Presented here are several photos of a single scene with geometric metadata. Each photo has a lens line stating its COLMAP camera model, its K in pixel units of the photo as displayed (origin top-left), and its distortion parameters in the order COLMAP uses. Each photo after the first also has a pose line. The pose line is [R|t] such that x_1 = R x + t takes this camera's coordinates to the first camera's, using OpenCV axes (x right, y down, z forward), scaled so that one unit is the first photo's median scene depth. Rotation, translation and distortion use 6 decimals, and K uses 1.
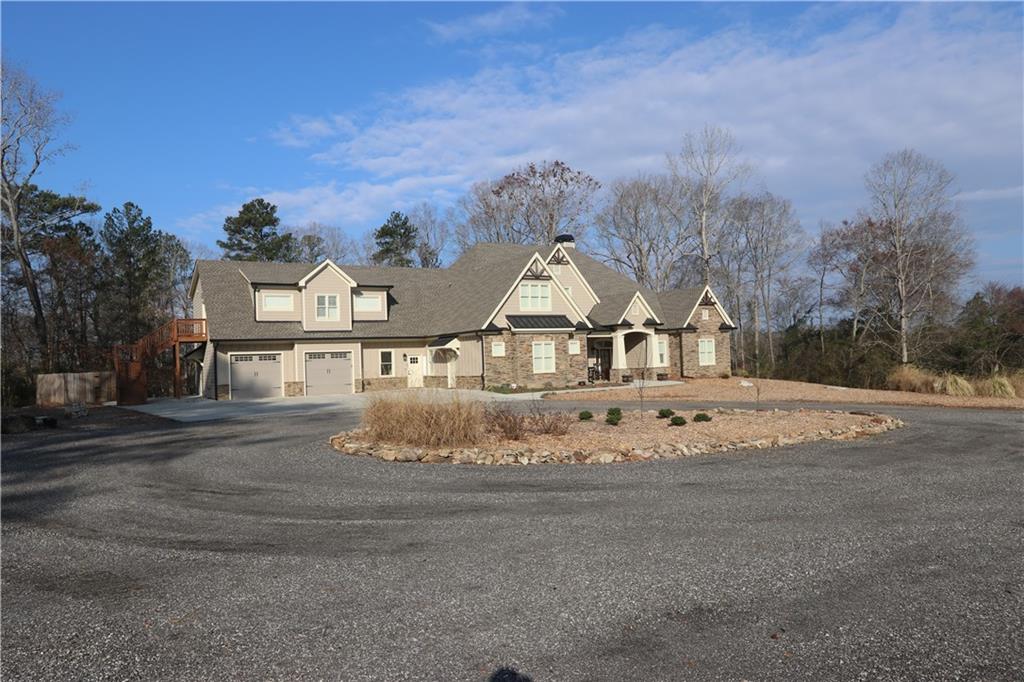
lens RADIAL K [[696.0, 0, 509.4], [0, 696.0, 343.9], [0, 0, 1]] dist [-0.005961, -0.000127]
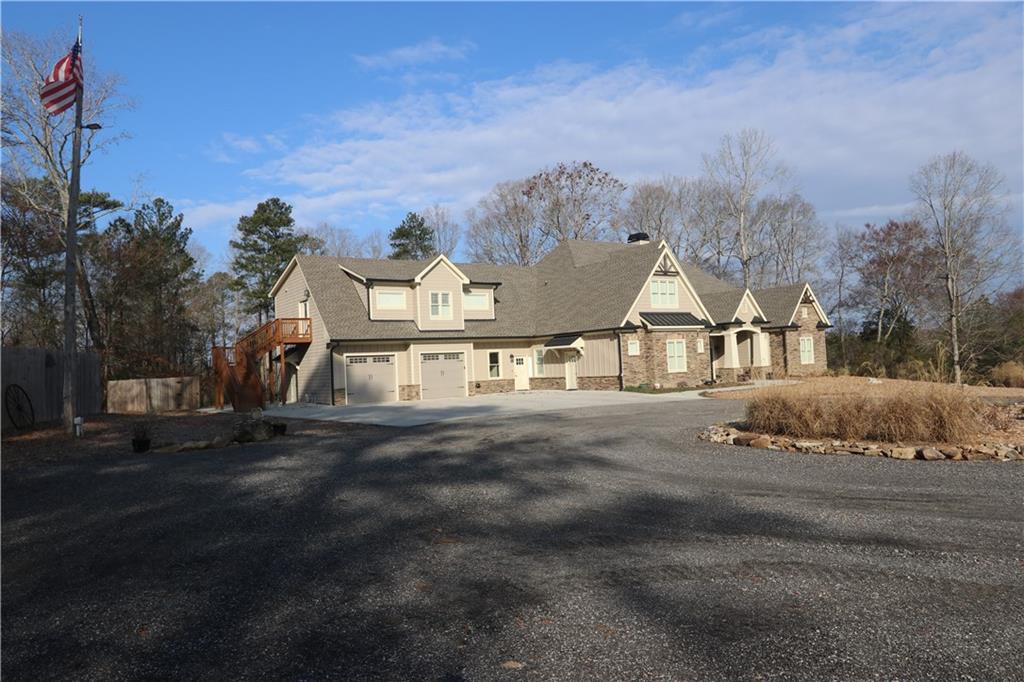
lens RADIAL K [[696.0, 0, 512.4], [0, 696.0, 337.9], [0, 0, 1]] dist [-0.005961, -0.000127]
pose [[0.997471, -0.006753, 0.070753, -0.215286], [0.008000, 0.999817, -0.017356, 0.008001], [-0.070623, 0.017878, 0.997343, 0.049213]]
